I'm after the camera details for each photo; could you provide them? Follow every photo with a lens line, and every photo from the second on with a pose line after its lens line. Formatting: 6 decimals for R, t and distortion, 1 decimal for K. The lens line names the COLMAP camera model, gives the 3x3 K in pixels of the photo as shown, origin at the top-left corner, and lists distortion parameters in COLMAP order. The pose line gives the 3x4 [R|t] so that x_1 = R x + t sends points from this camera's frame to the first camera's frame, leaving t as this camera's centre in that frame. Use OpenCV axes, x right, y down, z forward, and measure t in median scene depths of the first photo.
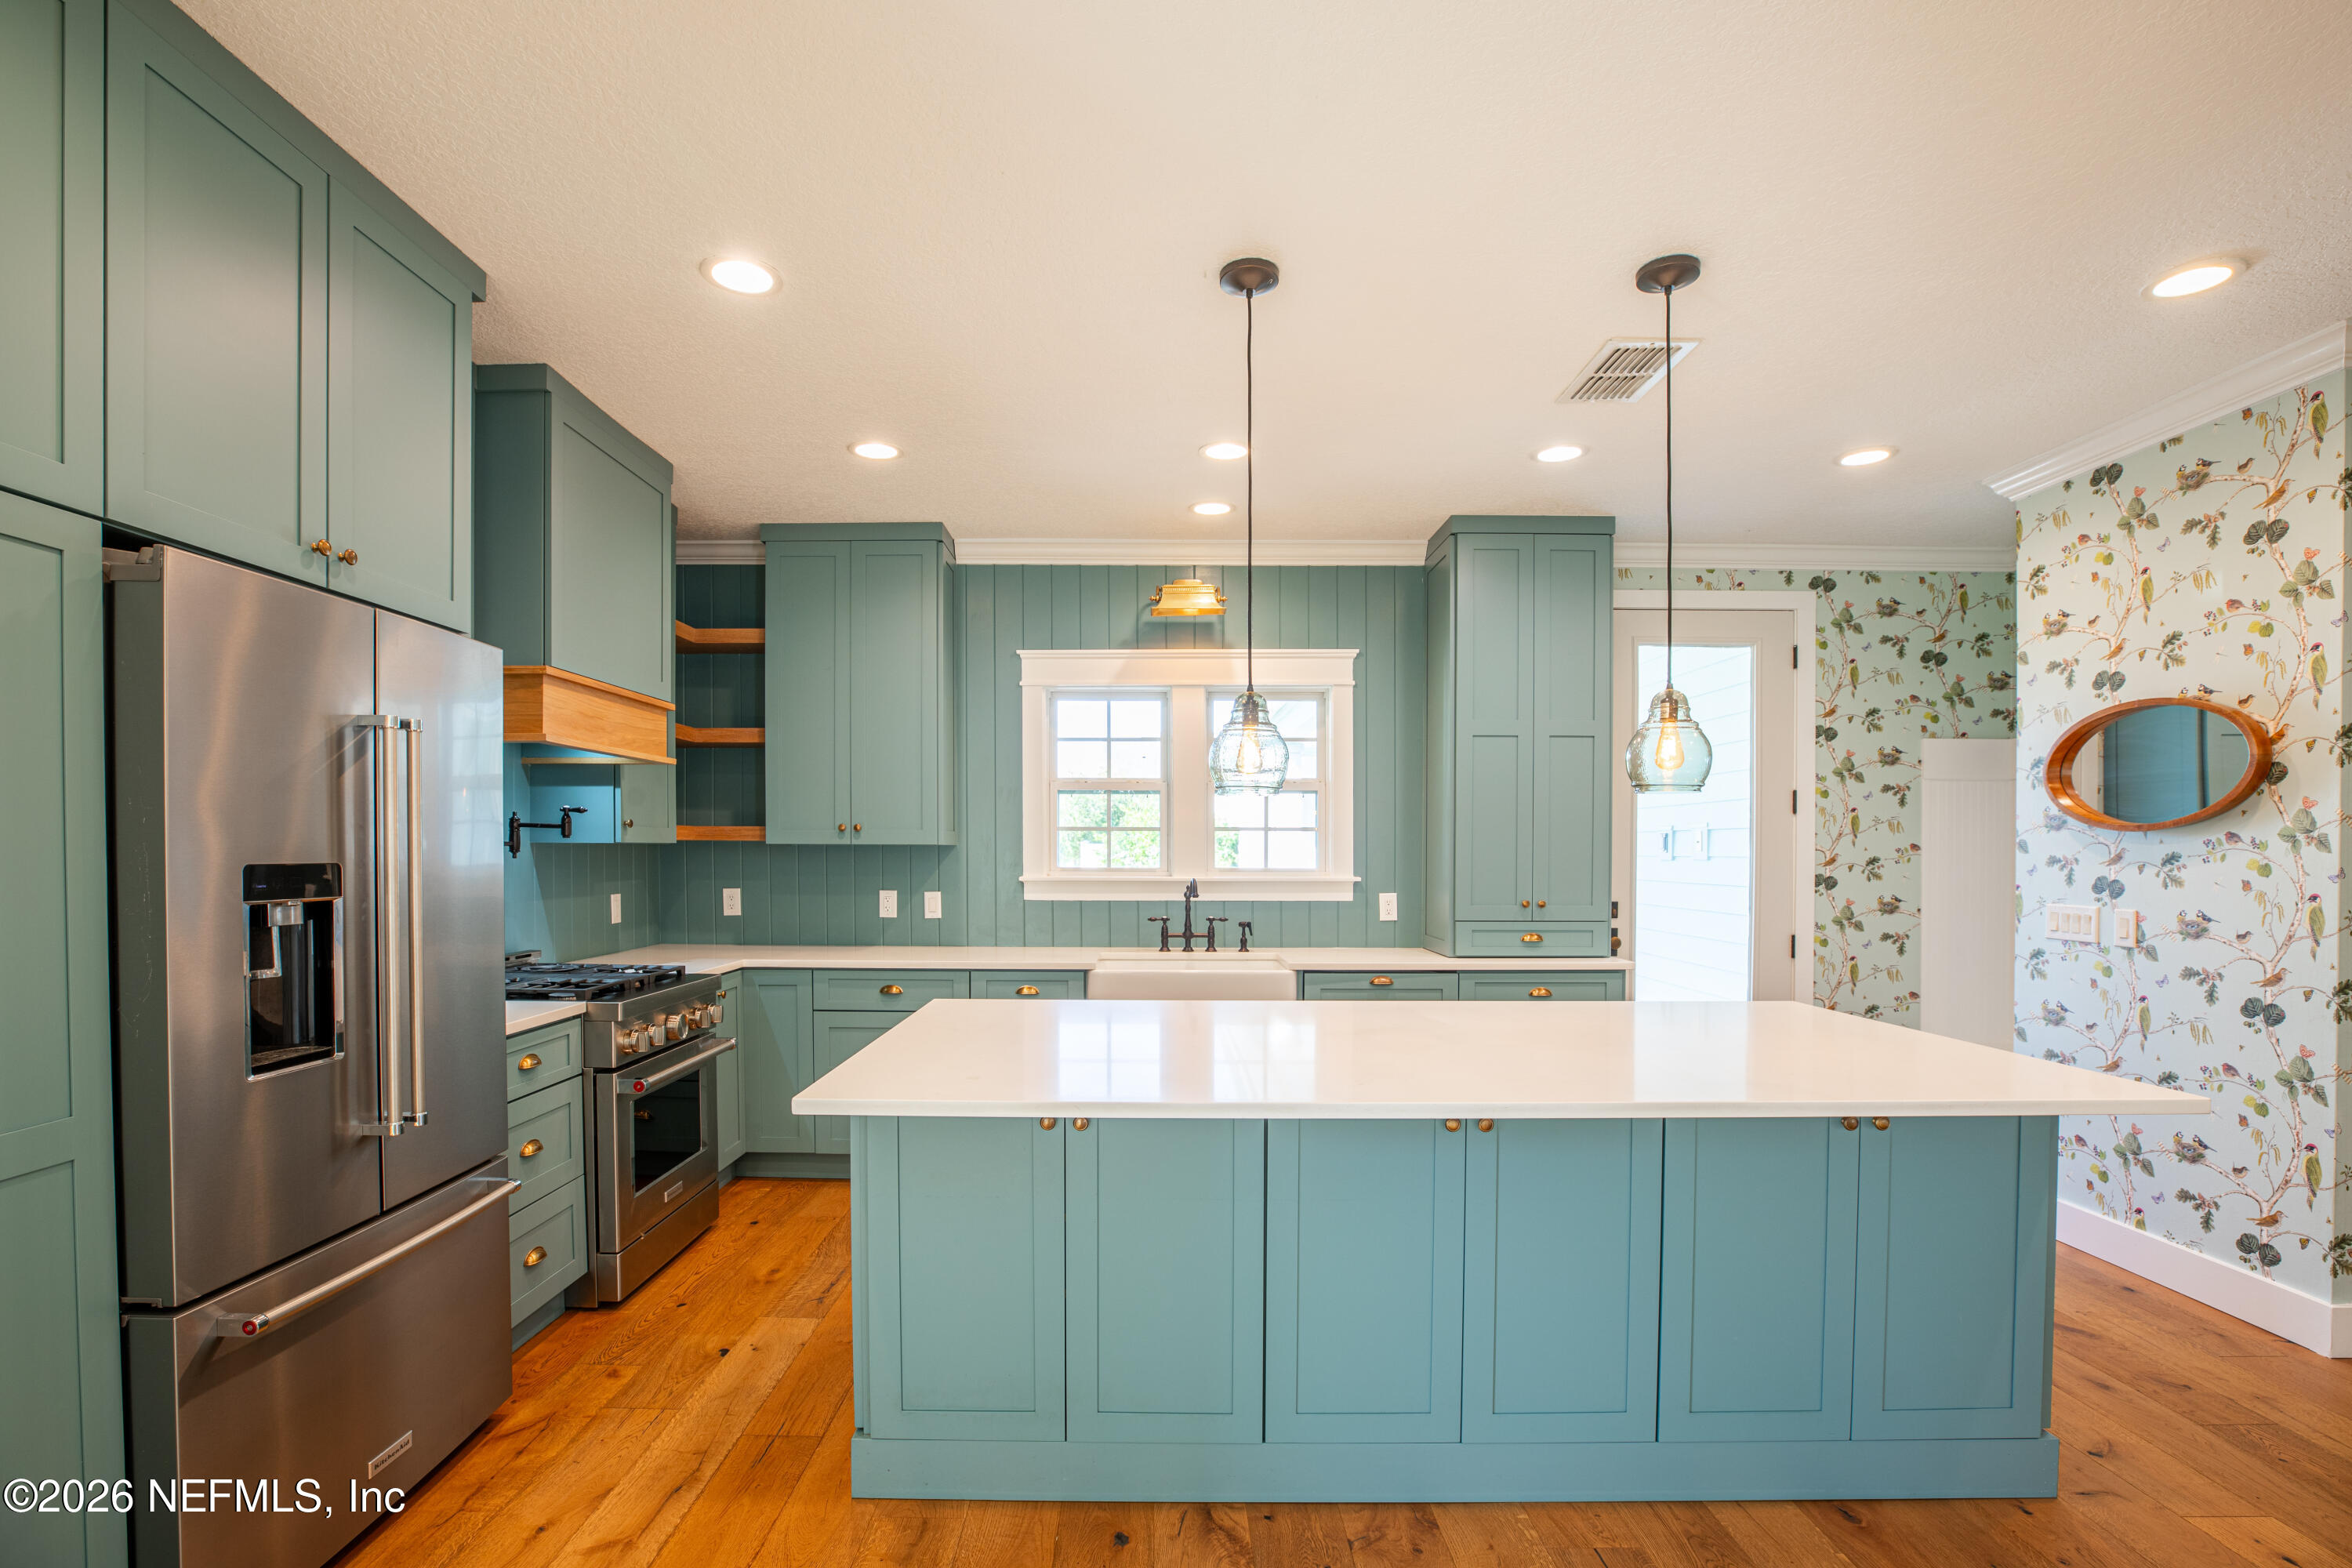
lens RADIAL K [[1113.9, 0, 1179.0], [0, 1113.9, 867.8], [0, 0, 1]] dist [-0.044808, 0.013033]
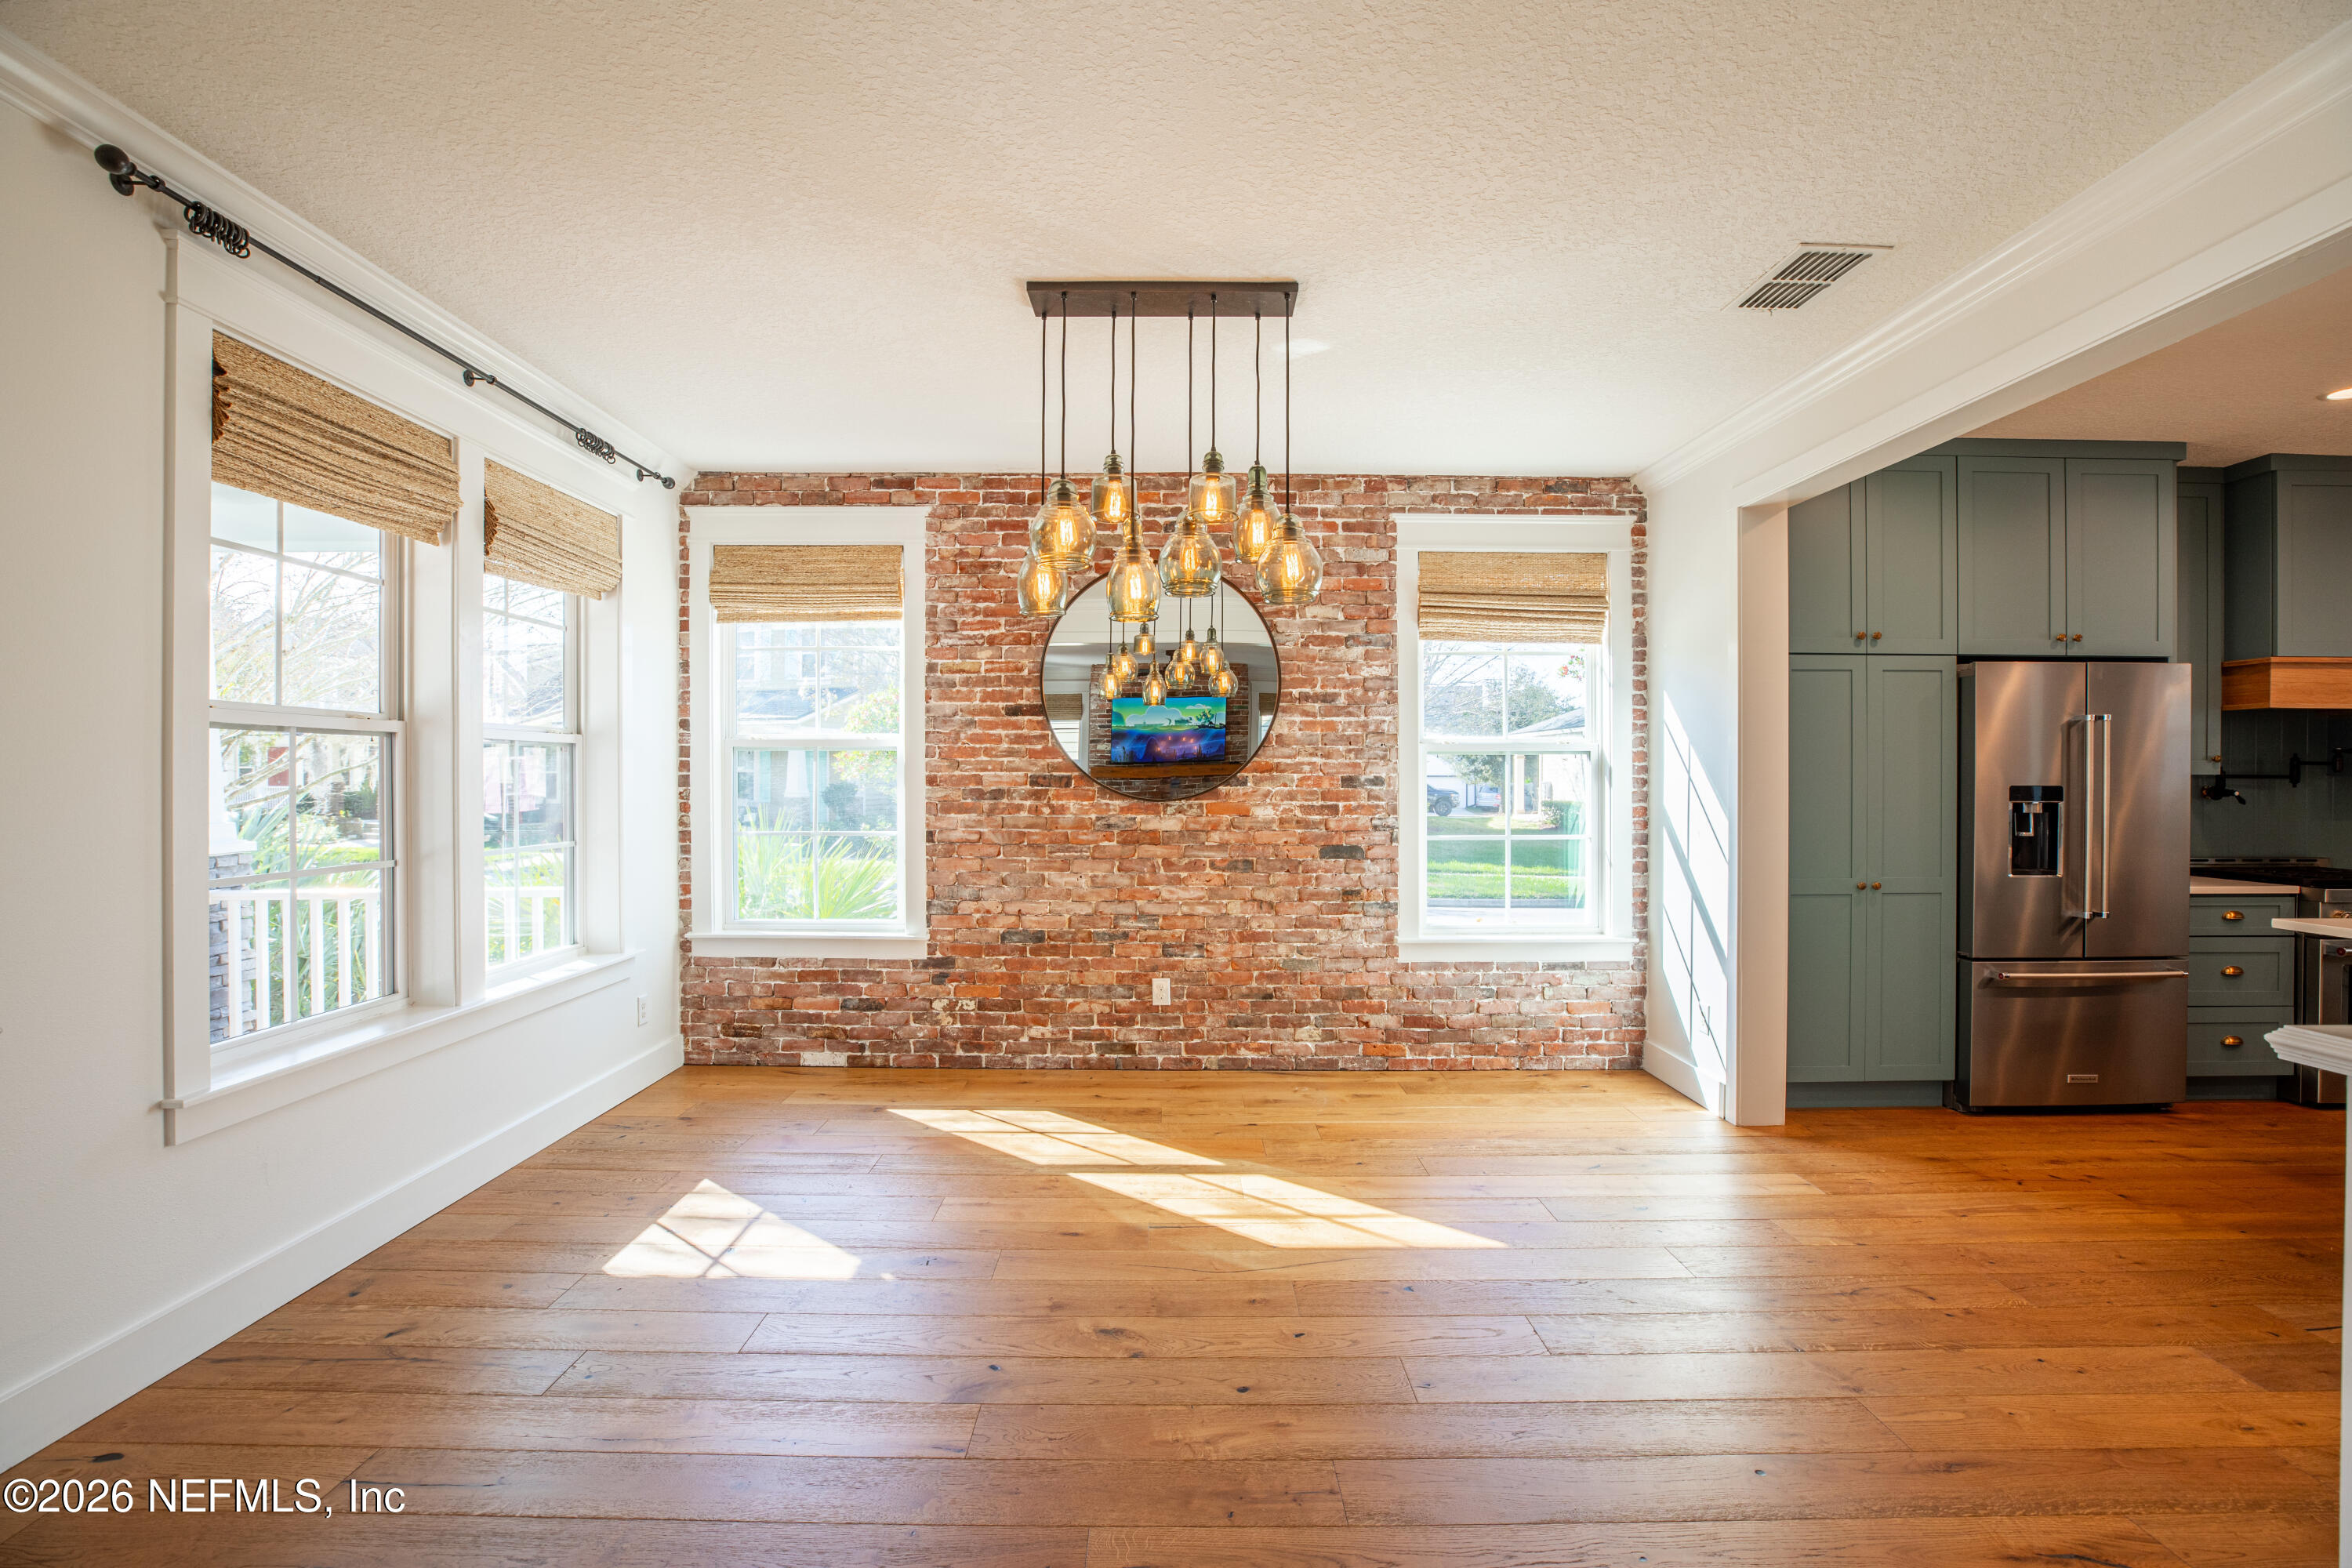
lens RADIAL K [[1113.9, 0, 1194.9], [0, 1113.9, 781.6], [0, 0, 1]] dist [-0.044808, 0.013033]
pose [[-0.005443, 0.002263, -0.999983, 0.561499], [-0.020117, 0.999795, 0.002372, 0.006942], [0.999783, 0.020130, -0.005397, -0.283172]]
